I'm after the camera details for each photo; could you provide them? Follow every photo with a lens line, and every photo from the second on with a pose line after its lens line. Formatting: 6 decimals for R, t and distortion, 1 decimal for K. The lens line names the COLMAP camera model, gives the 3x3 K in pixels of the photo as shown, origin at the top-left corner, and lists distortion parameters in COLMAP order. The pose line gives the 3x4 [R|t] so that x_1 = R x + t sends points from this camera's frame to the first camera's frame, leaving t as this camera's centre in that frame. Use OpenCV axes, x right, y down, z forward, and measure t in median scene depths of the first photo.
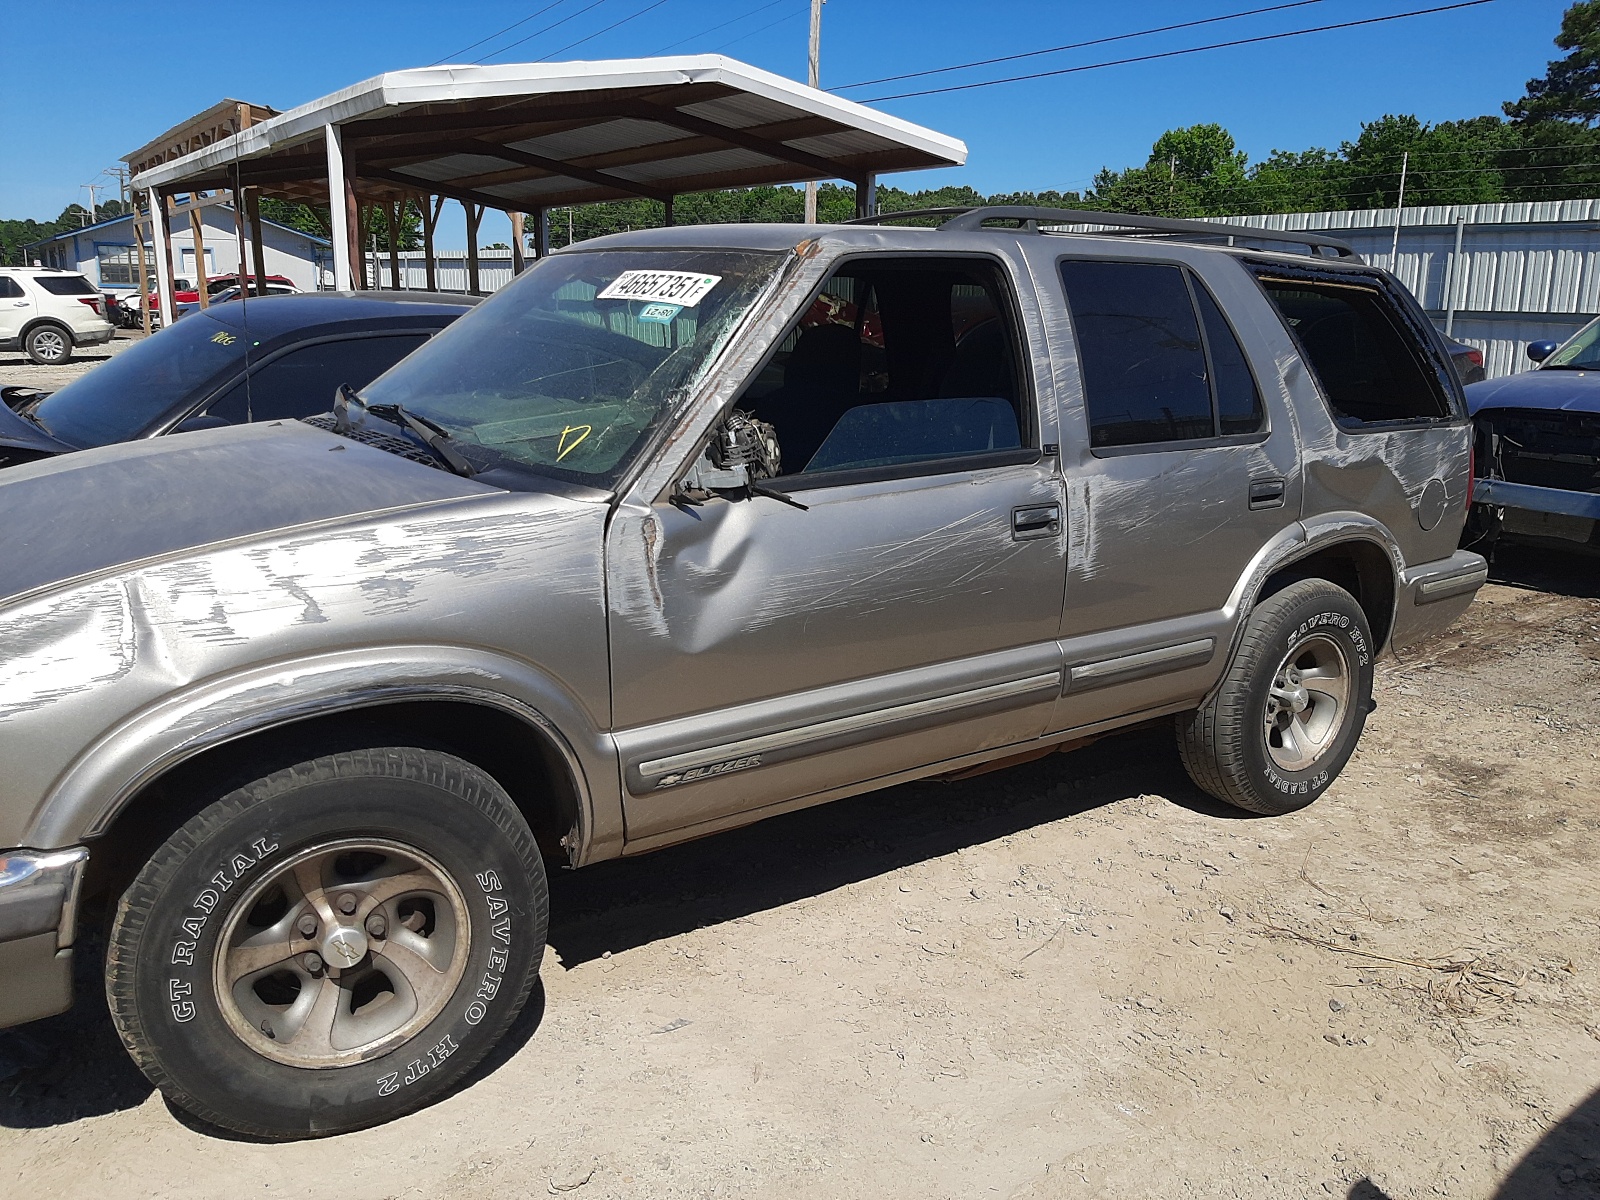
lens RADIAL K [[1224.6, 0, 800.0], [0, 1224.6, 600.0], [0, 0, 1]] dist [0.030700, -0.067099]
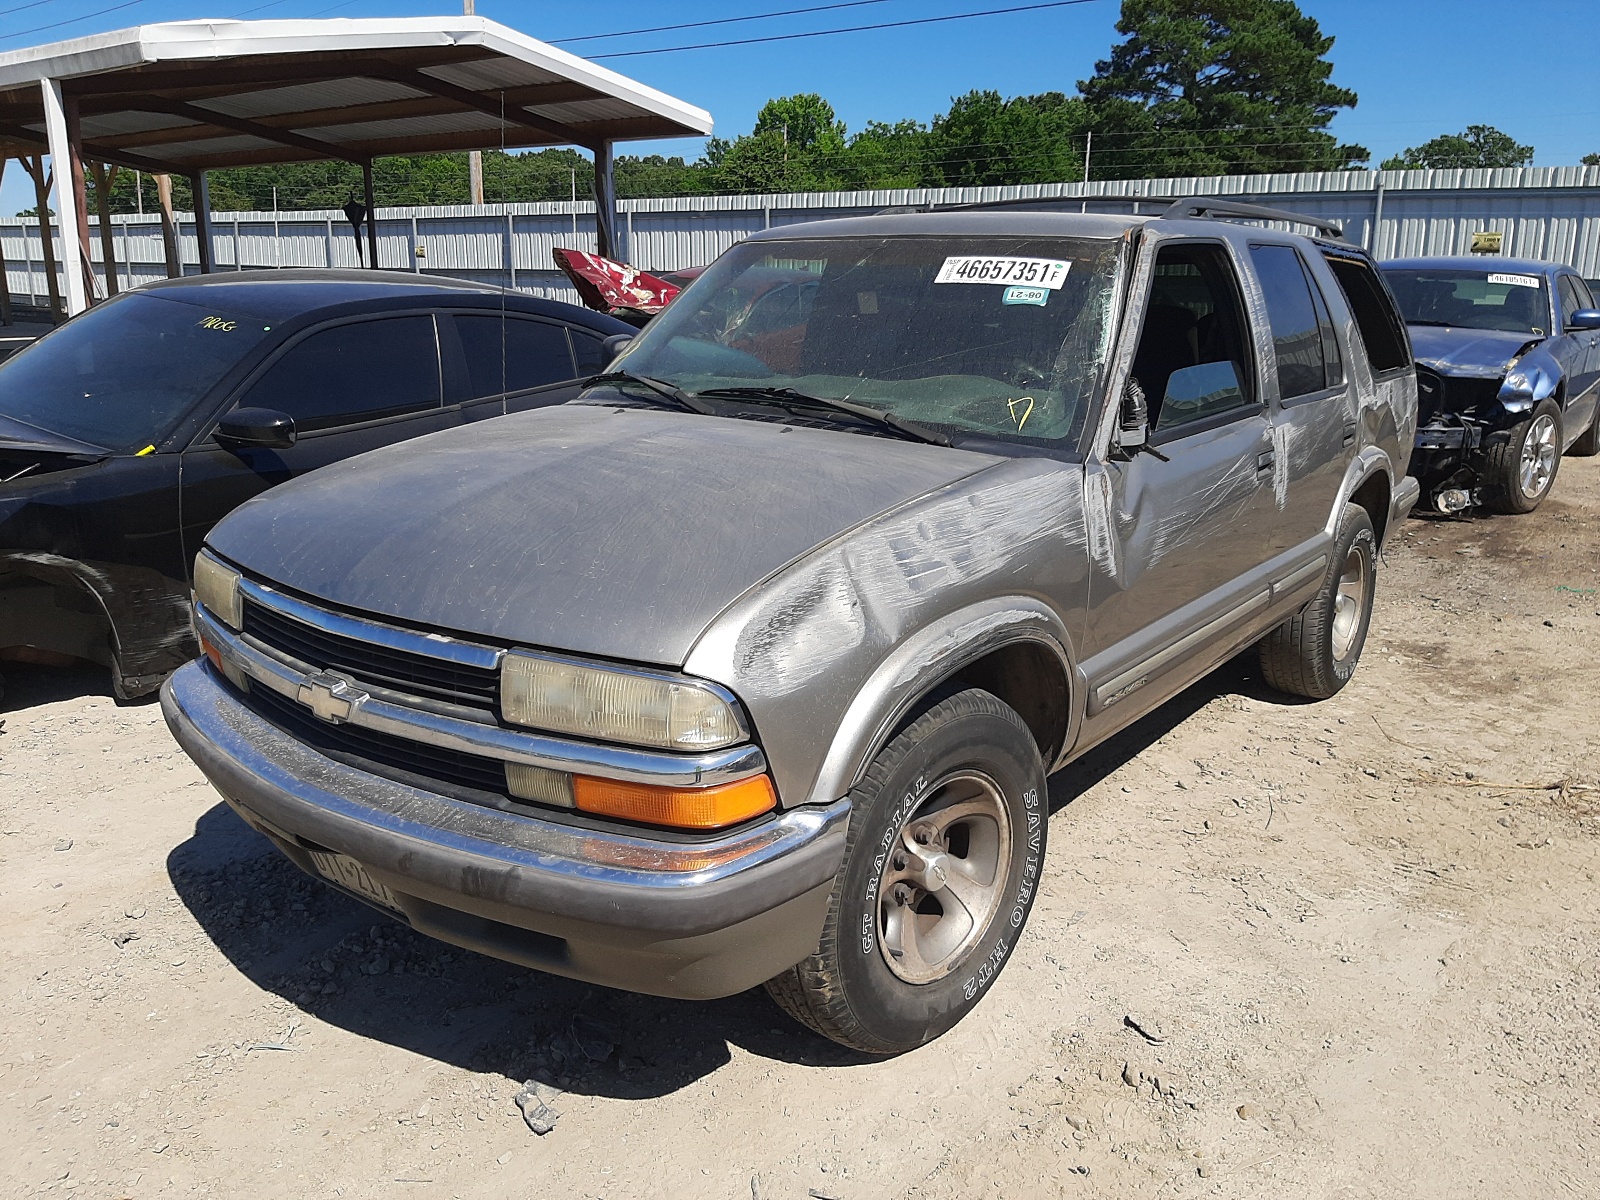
lens RADIAL K [[1224.6, 0, 800.0], [0, 1224.6, 600.0], [0, 0, 1]] dist [0.030700, -0.067099]
pose [[0.954496, -0.085637, 0.285665, -0.418615], [0.078039, 0.996230, 0.037896, -0.008639], [-0.287833, -0.013879, 0.957580, -0.016078]]
